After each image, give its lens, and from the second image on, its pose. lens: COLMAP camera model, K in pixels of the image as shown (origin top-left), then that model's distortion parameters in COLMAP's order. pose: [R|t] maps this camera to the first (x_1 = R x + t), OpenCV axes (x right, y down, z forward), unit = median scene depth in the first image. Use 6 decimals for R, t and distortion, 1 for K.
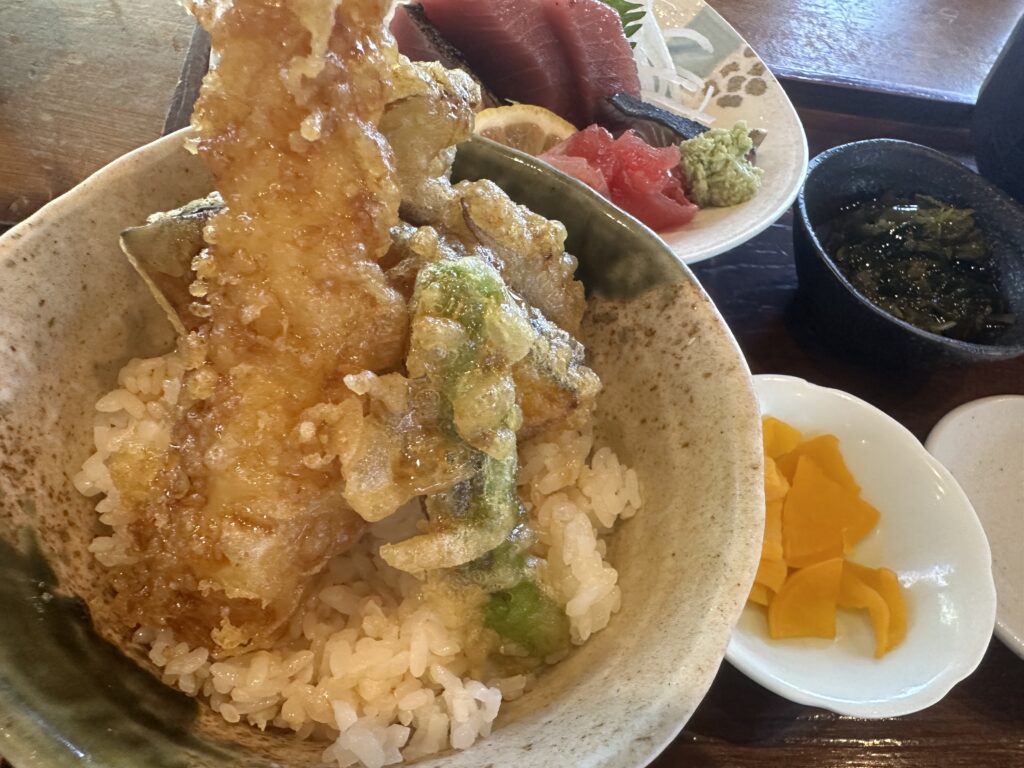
lens RADIAL K [[719.1, 0, 512.2], [0, 719.1, 418.8], [0, 0, 1]] dist [0.003627, 0.002435]
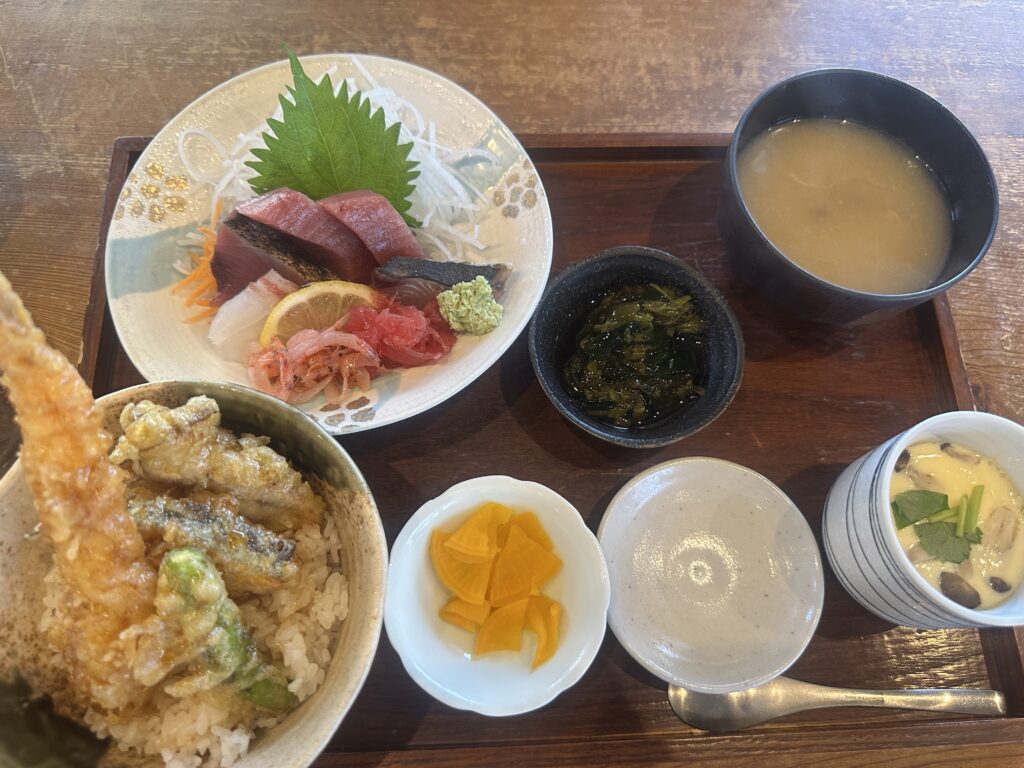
lens RADIAL K [[714.2, 0, 512.0], [0, 714.2, 384.0], [0, 0, 1]] dist [-0.000410, -0.004958]
pose [[0.993661, -0.063229, -0.092946, 0.774051], [0.079385, 0.980099, 0.181947, -0.713175], [0.079592, -0.188172, 0.978906, -0.566856]]
